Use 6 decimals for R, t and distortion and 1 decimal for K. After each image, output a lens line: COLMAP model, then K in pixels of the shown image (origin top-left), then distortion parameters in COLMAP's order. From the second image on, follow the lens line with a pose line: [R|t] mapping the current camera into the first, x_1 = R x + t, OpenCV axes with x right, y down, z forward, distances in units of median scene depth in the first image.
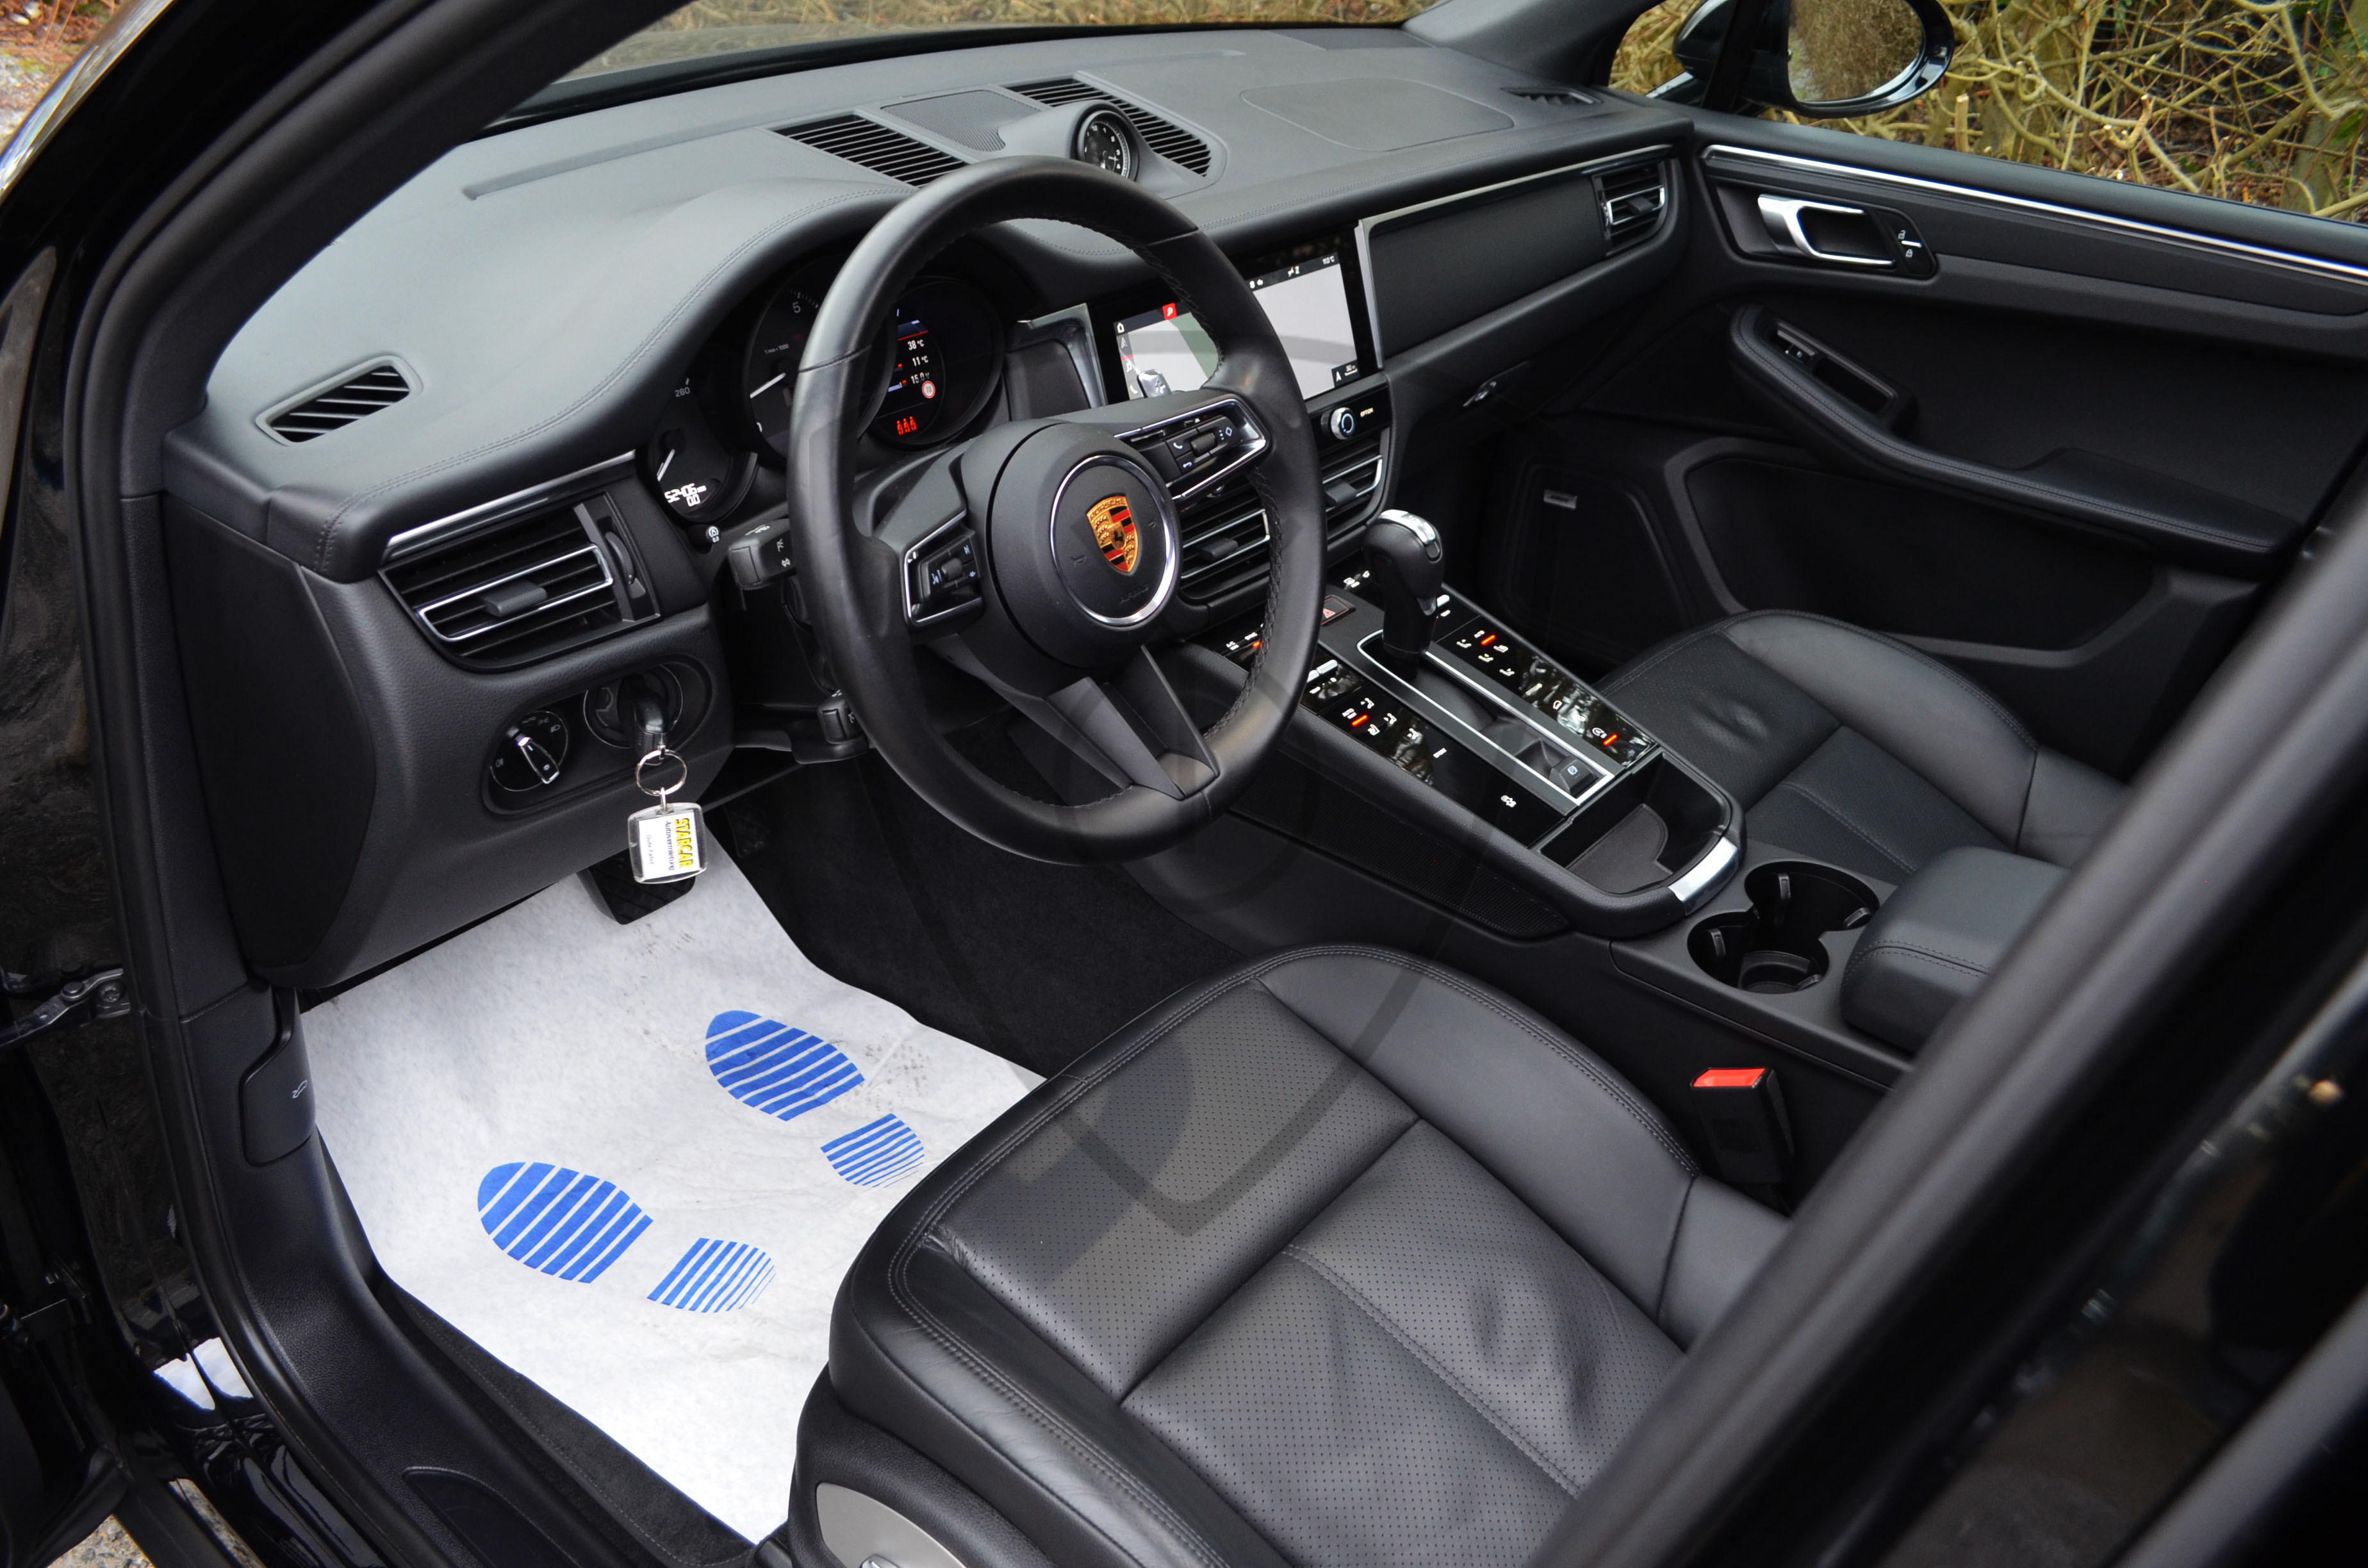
lens RADIAL K [[1842.8, 0, 1181.8], [0, 1842.8, 793.8], [0, 0, 1]] dist [-0.086674, 0.015088]
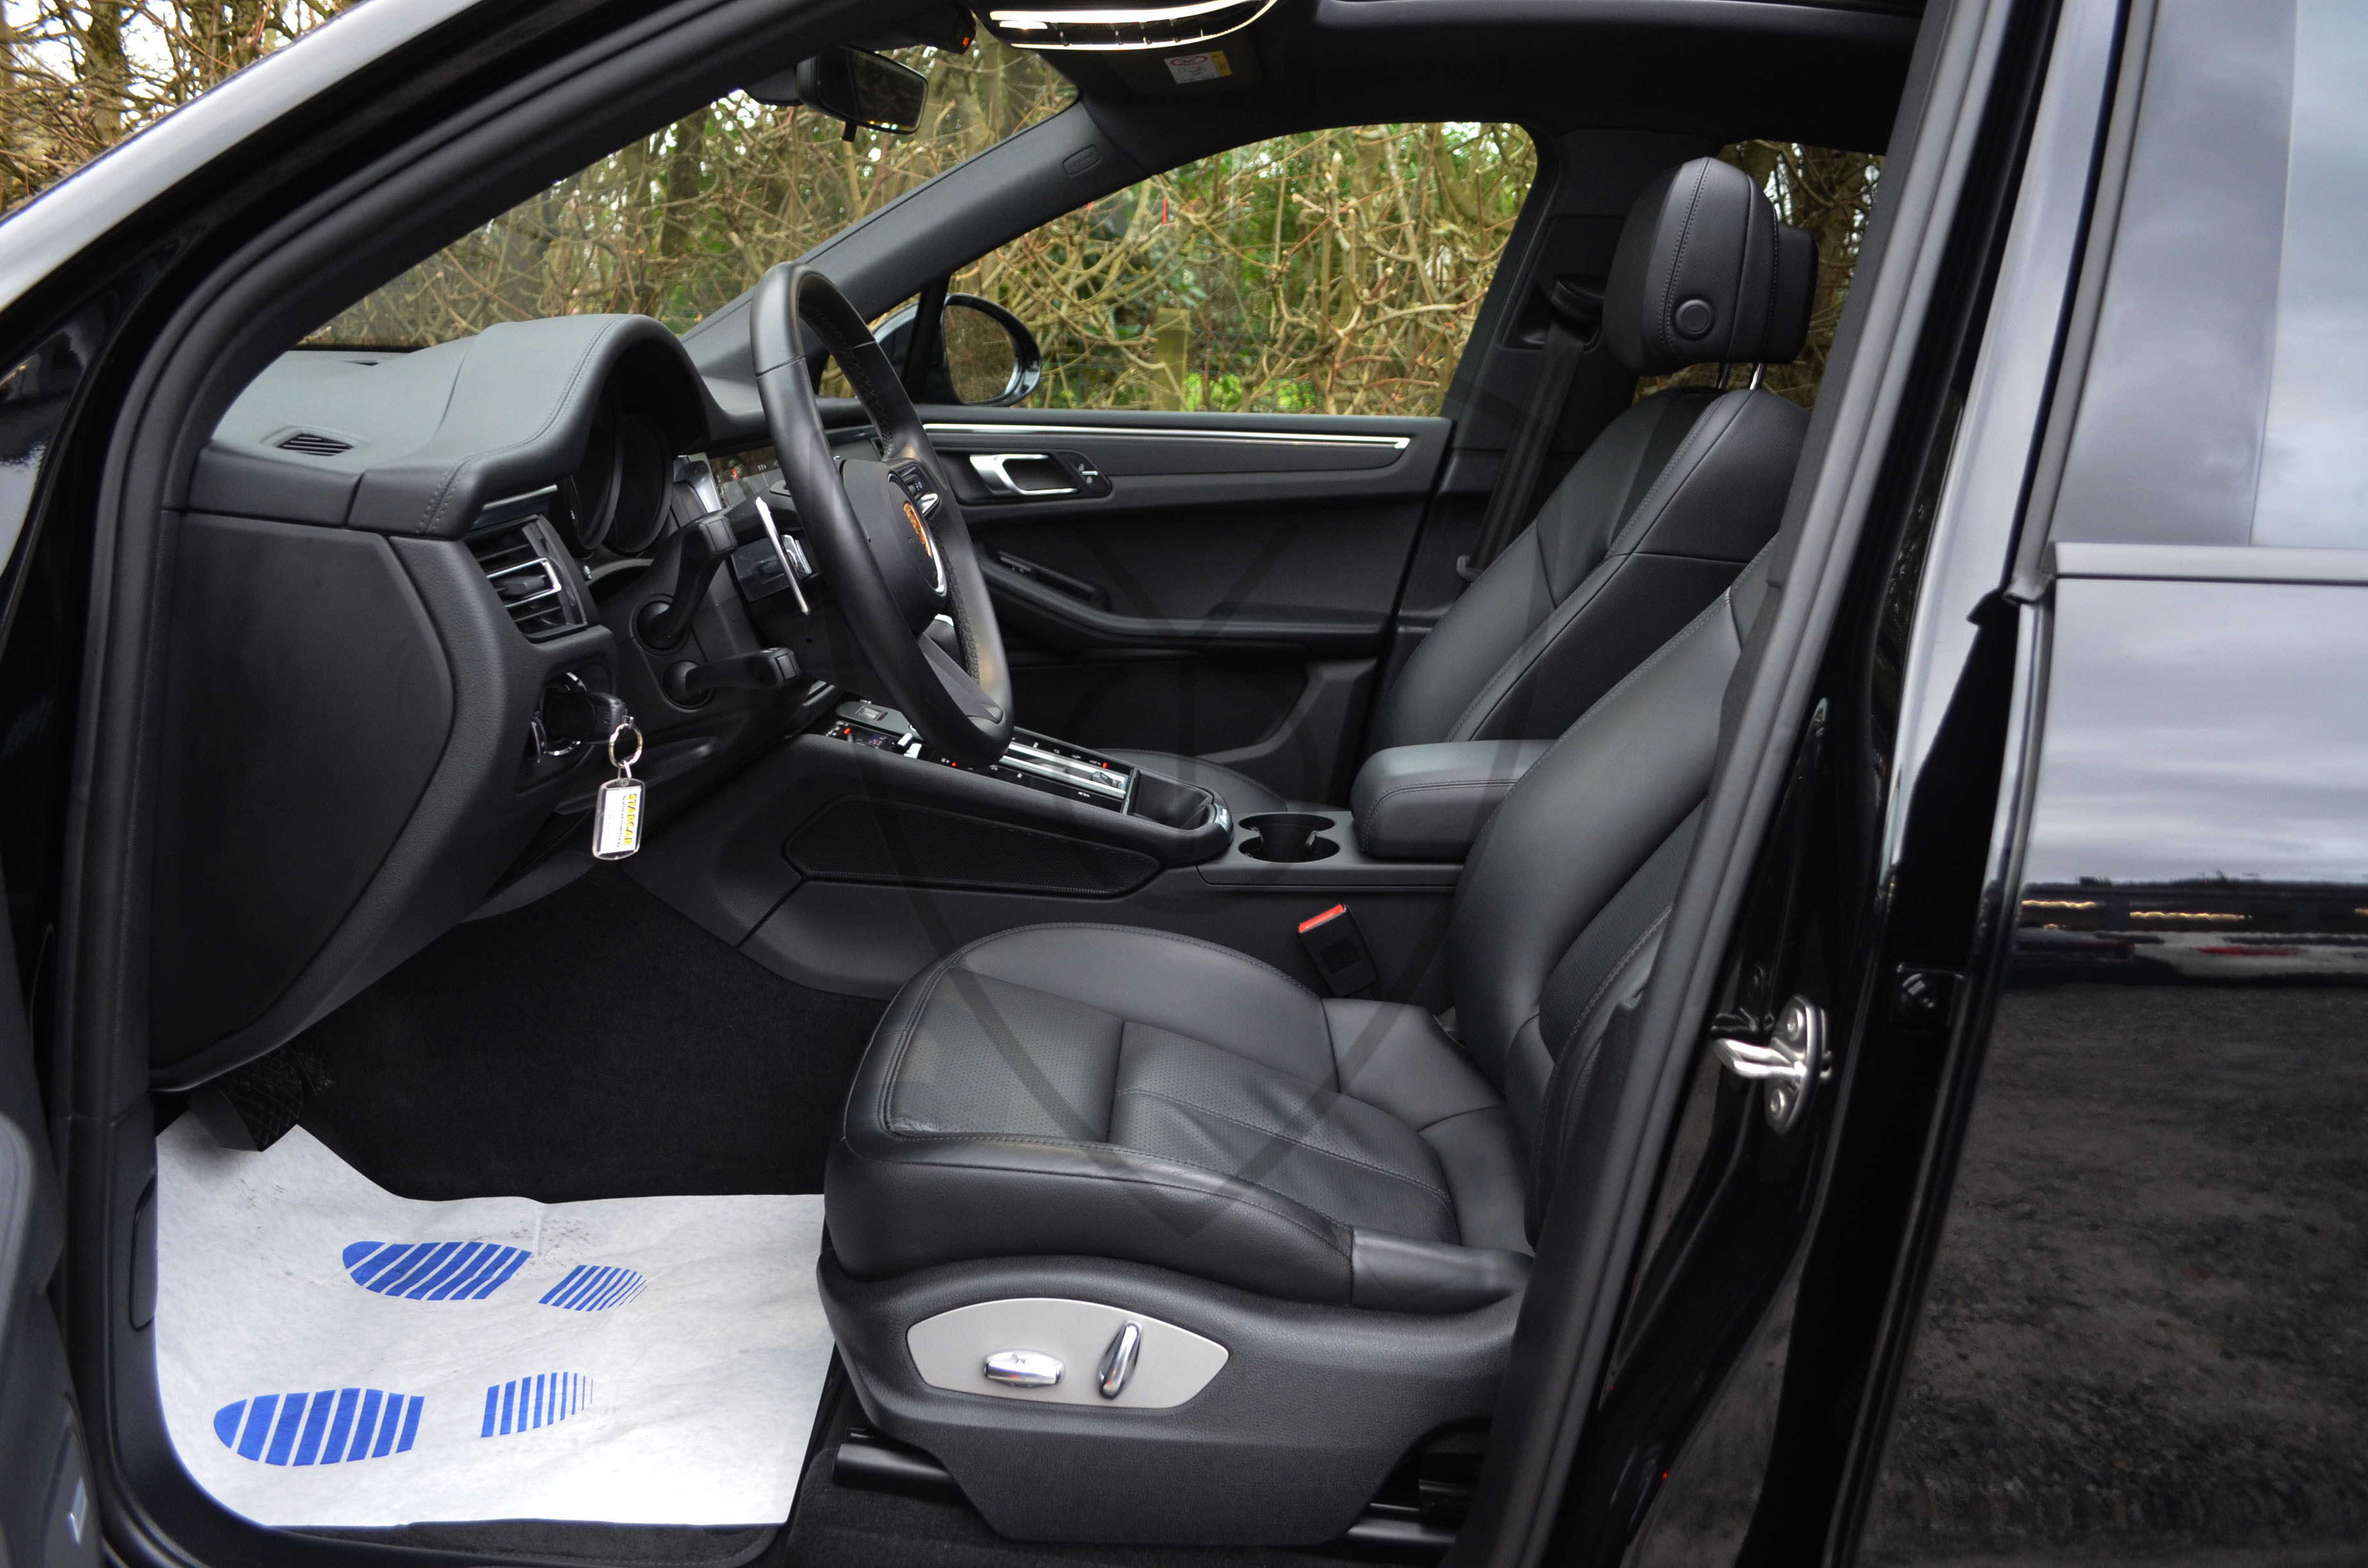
lens RADIAL K [[1842.8, 0, 1176.5], [0, 1842.8, 778.6], [0, 0, 1]] dist [-0.086674, 0.015088]
pose [[0.794159, -0.149510, 0.589031, -0.478877], [0.314822, 0.930279, -0.188330, 0.232189], [-0.519806, 0.335004, 0.785859, -0.055981]]
